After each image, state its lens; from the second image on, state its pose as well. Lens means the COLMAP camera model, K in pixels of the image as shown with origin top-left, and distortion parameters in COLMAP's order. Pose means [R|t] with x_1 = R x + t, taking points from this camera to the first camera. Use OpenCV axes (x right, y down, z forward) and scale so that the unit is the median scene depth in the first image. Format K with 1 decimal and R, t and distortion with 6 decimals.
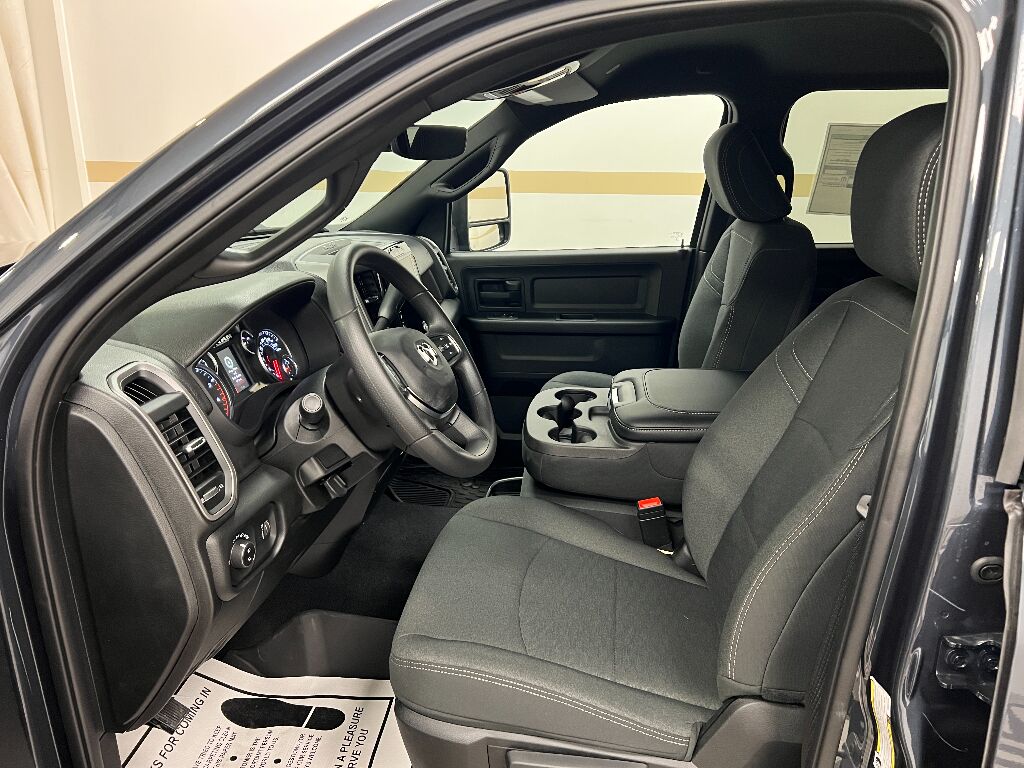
lens RADIAL K [[765.0, 0, 512.9], [0, 765.0, 356.7], [0, 0, 1]] dist [0.048122, -0.078012]
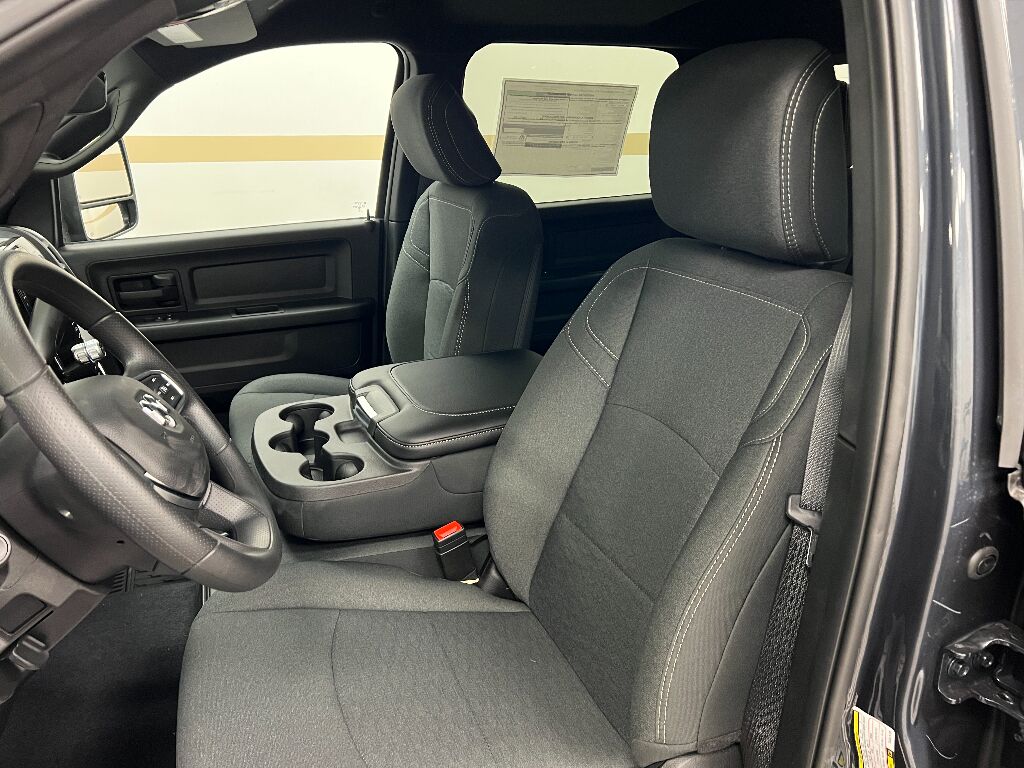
lens RADIAL K [[765.0, 0, 512.9], [0, 765.0, 356.7], [0, 0, 1]] dist [0.048122, -0.078012]
pose [[0.874854, -0.149853, 0.460625, -0.095627], [0.130865, 0.988701, 0.073101, -0.039157], [-0.466375, -0.003673, 0.884580, 0.194765]]
